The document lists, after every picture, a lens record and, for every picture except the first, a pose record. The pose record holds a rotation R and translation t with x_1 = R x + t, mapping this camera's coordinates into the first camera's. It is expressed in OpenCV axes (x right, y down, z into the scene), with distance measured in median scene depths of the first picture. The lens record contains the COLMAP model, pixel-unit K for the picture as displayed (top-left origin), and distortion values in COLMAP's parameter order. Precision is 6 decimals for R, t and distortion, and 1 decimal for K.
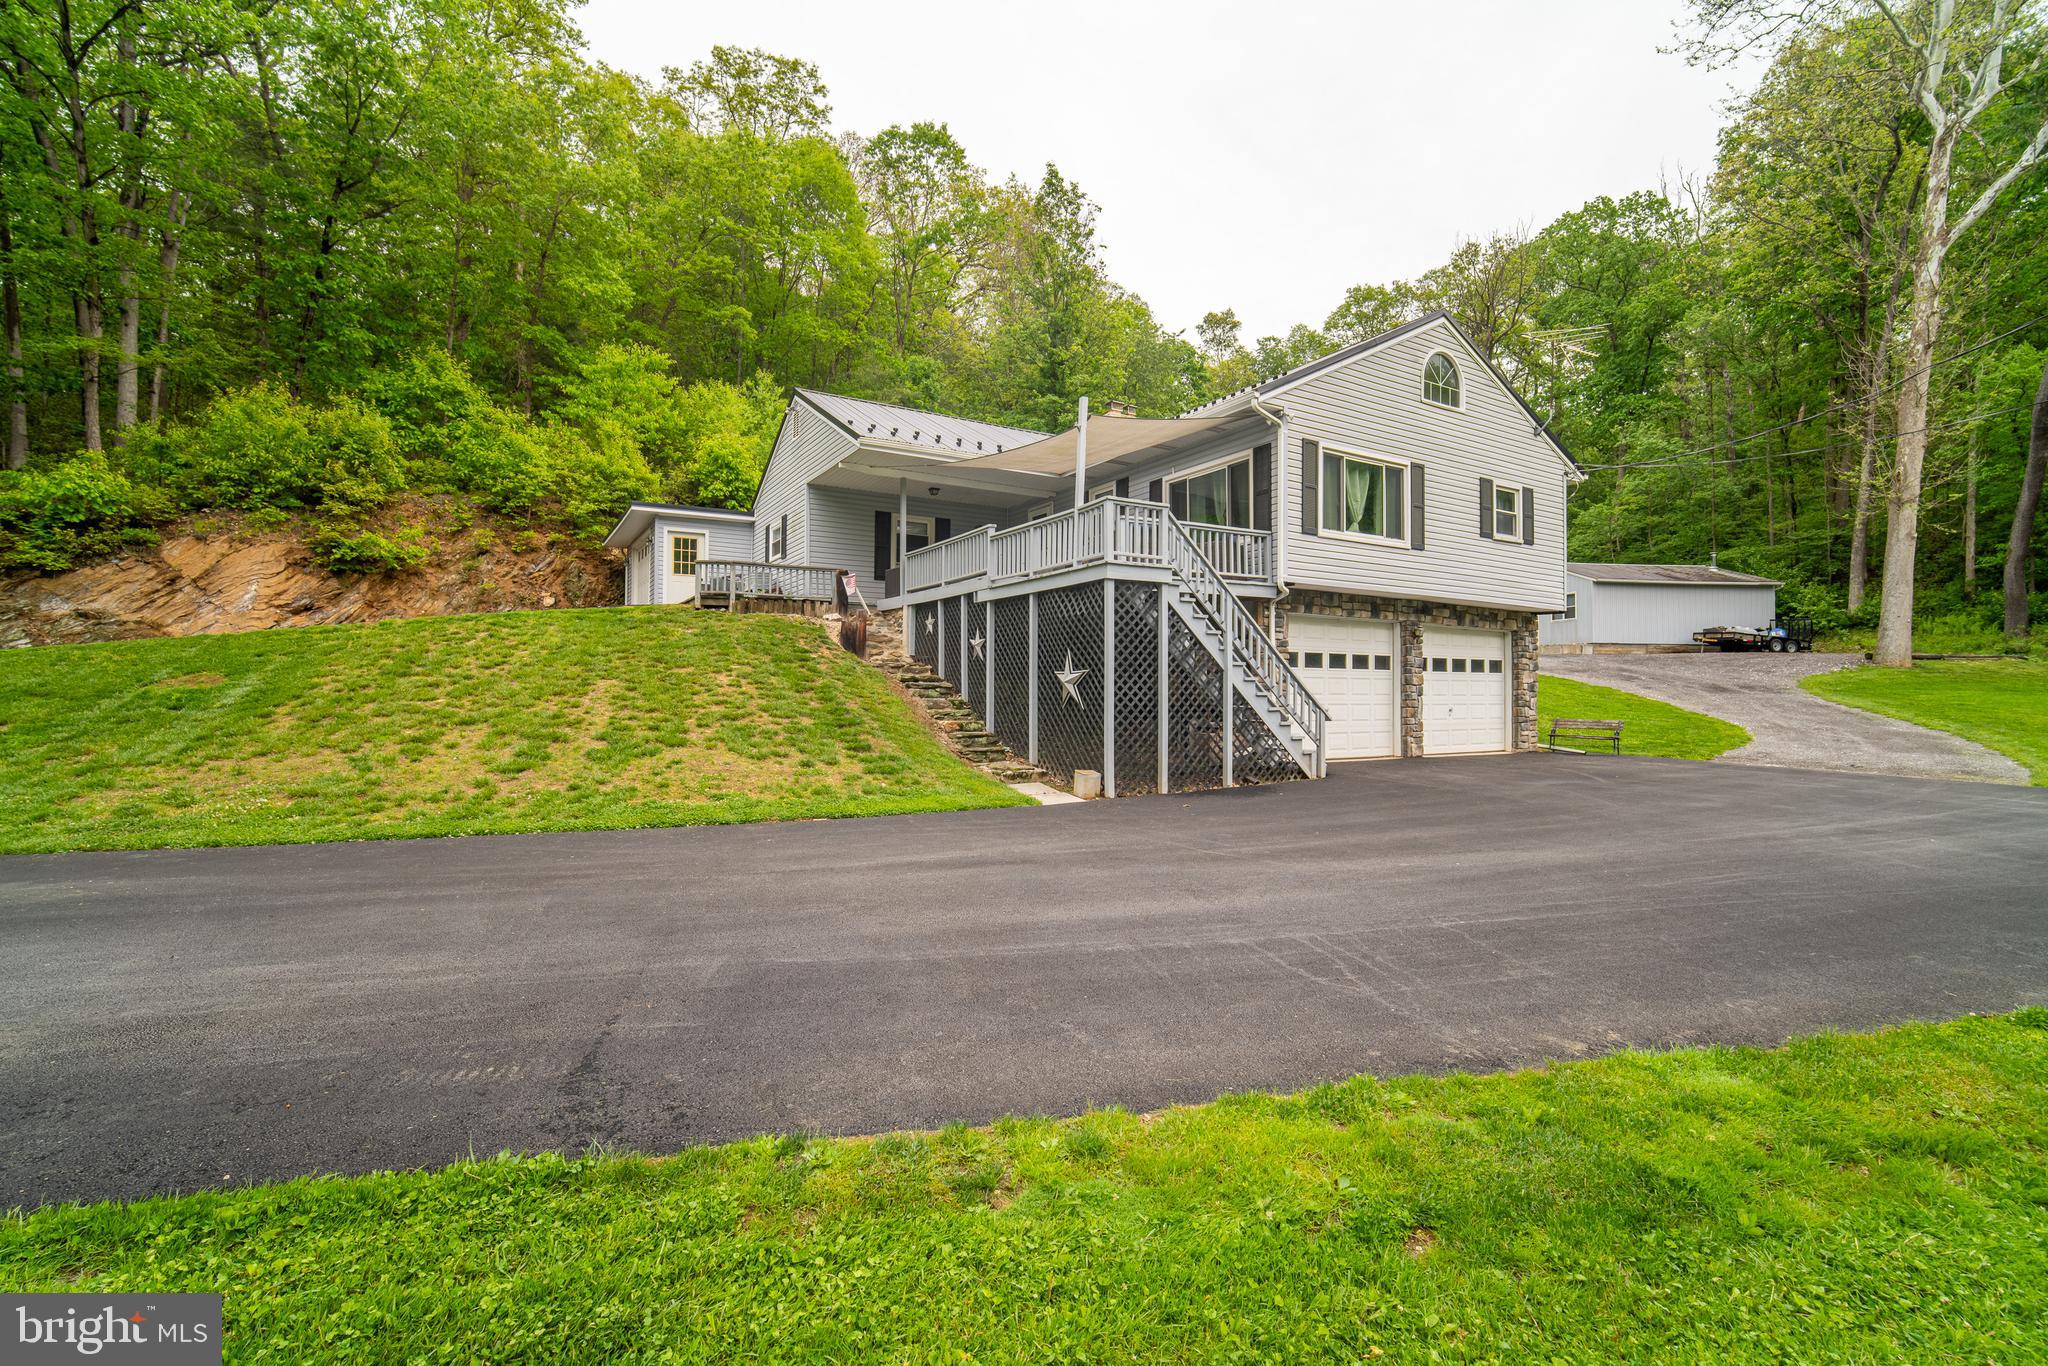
lens RADIAL K [[884.3, 0, 1013.0], [0, 884.3, 656.8], [0, 0, 1]] dist [-0.012780, 0.000315]
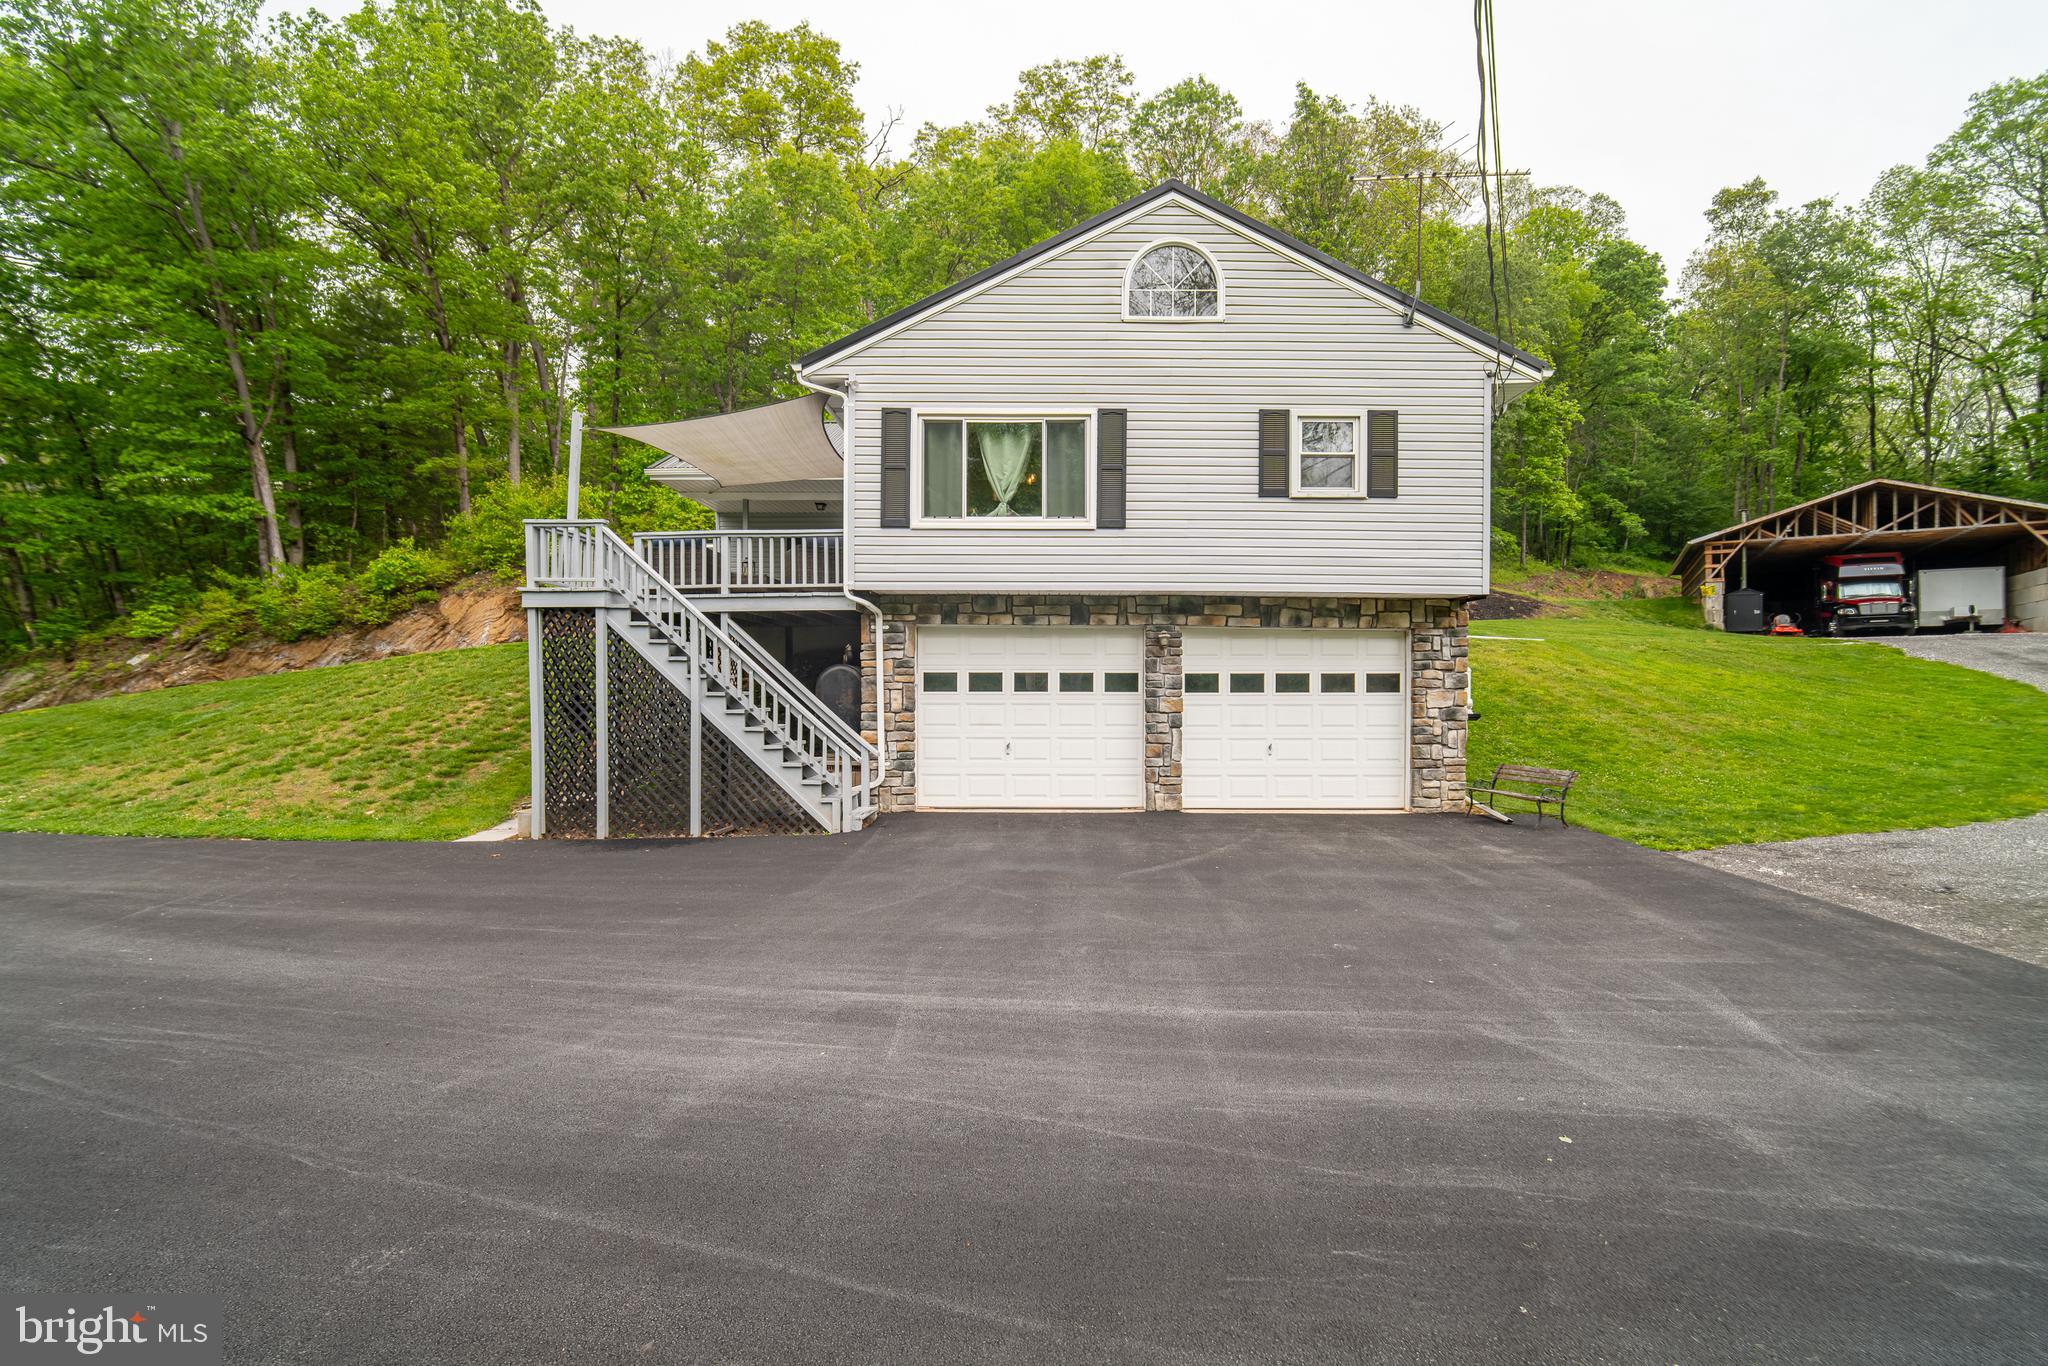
lens RADIAL K [[895.4, 0, 1052.8], [0, 895.4, 681.3], [0, 0, 1]] dist [-0.003178, 0.000343]
pose [[0.865147, -0.008482, -0.501446, 0.726649], [0.022513, 0.999506, 0.021934, -0.011776], [0.501012, -0.030265, 0.864911, 0.307319]]
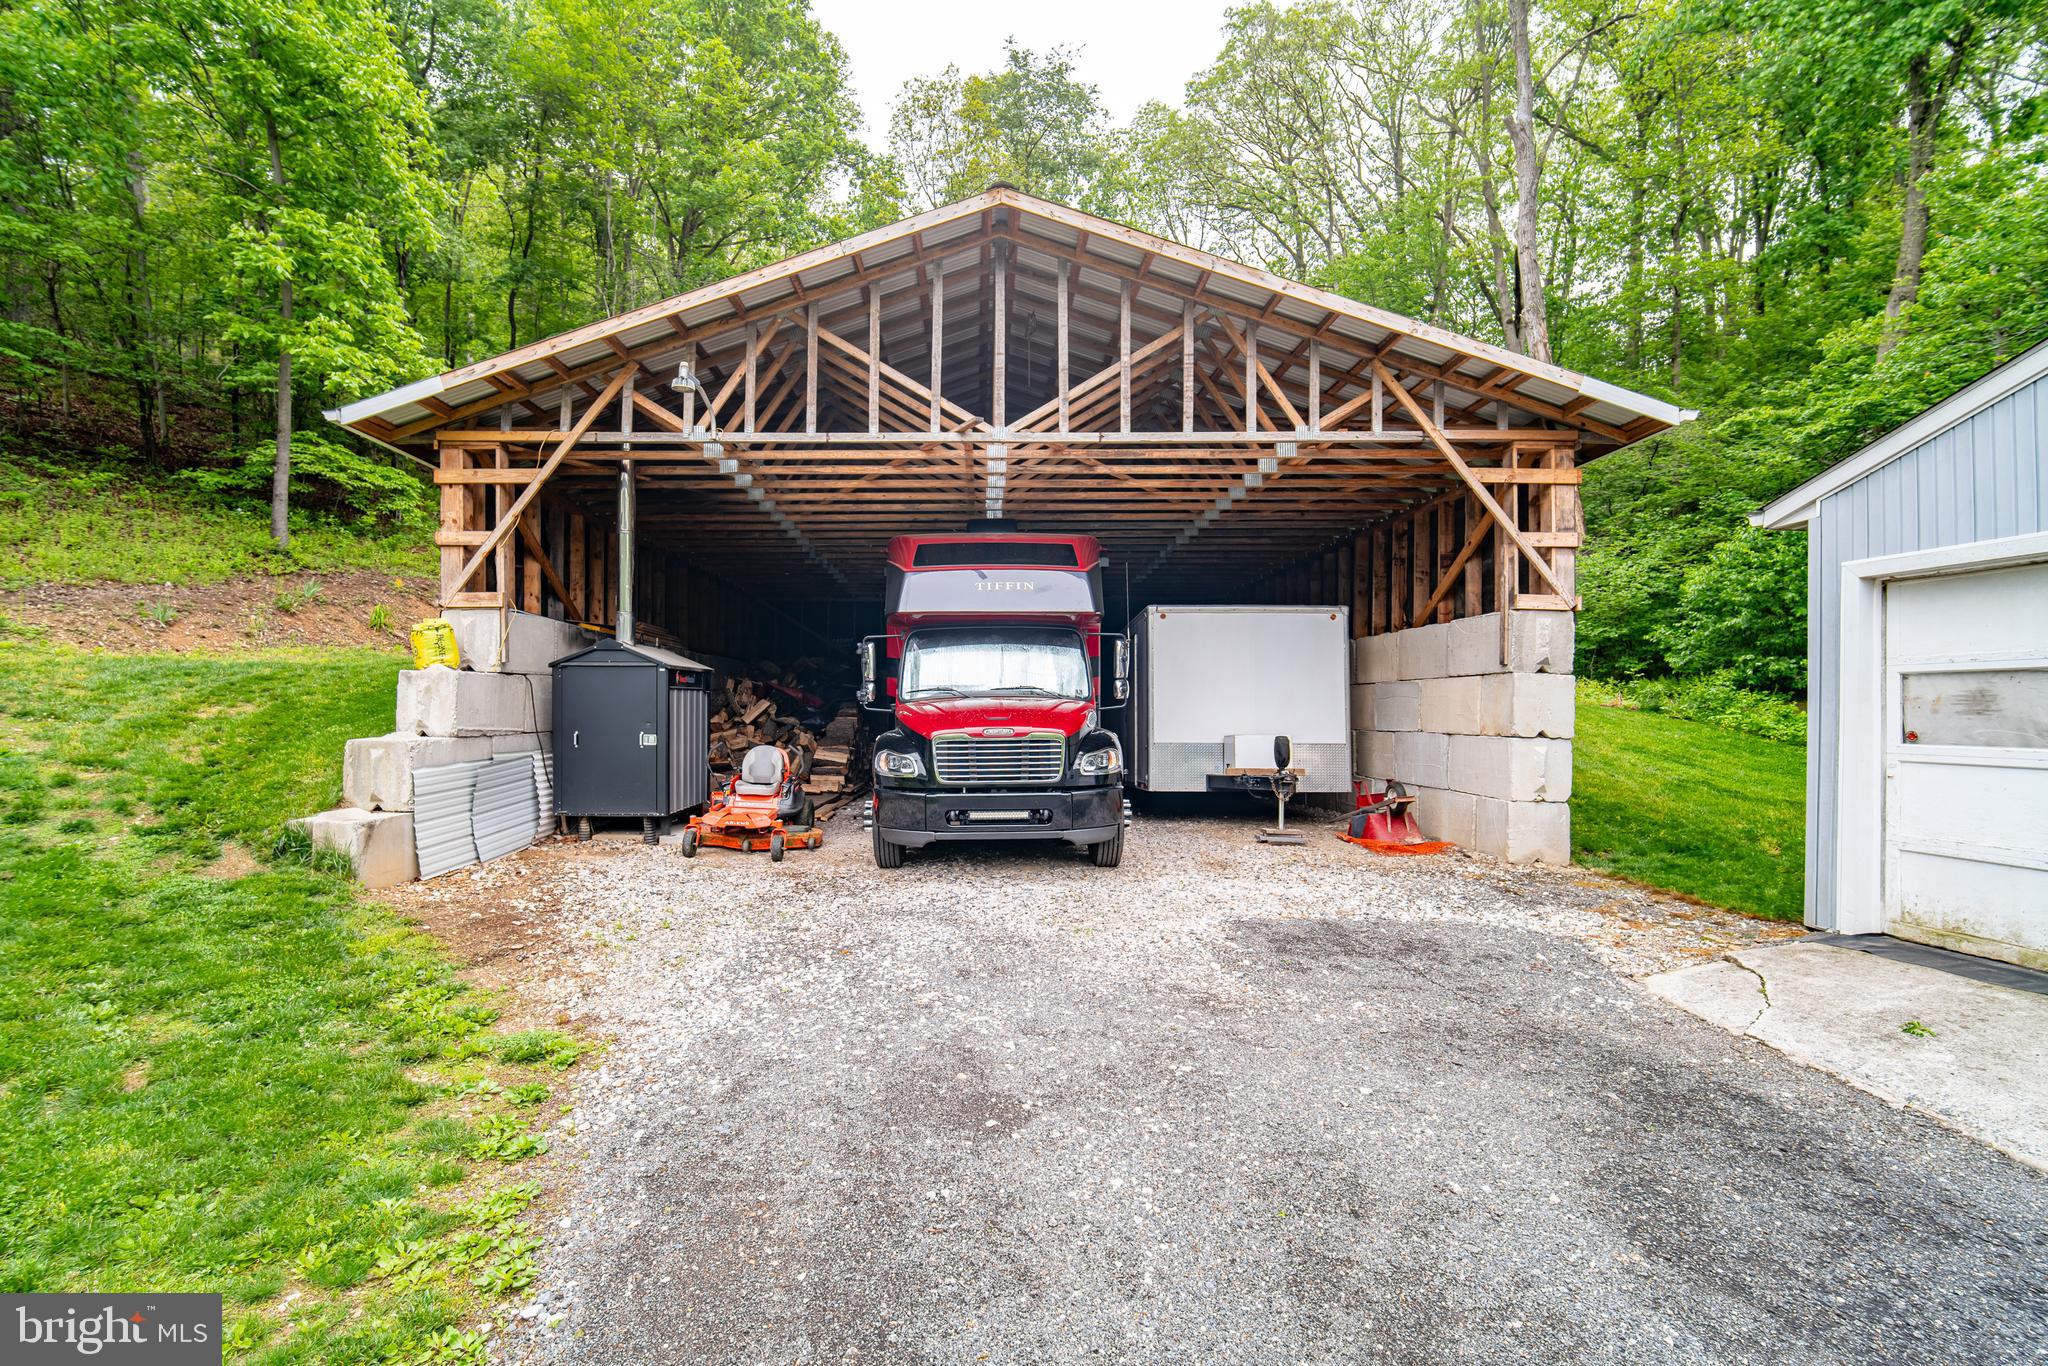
lens RADIAL K [[950.9, 0, 949.4], [0, 950.9, 695.2], [0, 0, 1]] dist [-0.002090, 0.000031]
pose [[0.999982, -0.004669, 0.003675, 1.399551], [0.004623, 0.999911, 0.012519, -0.146466], [-0.003733, -0.012502, 0.999915, 2.871317]]
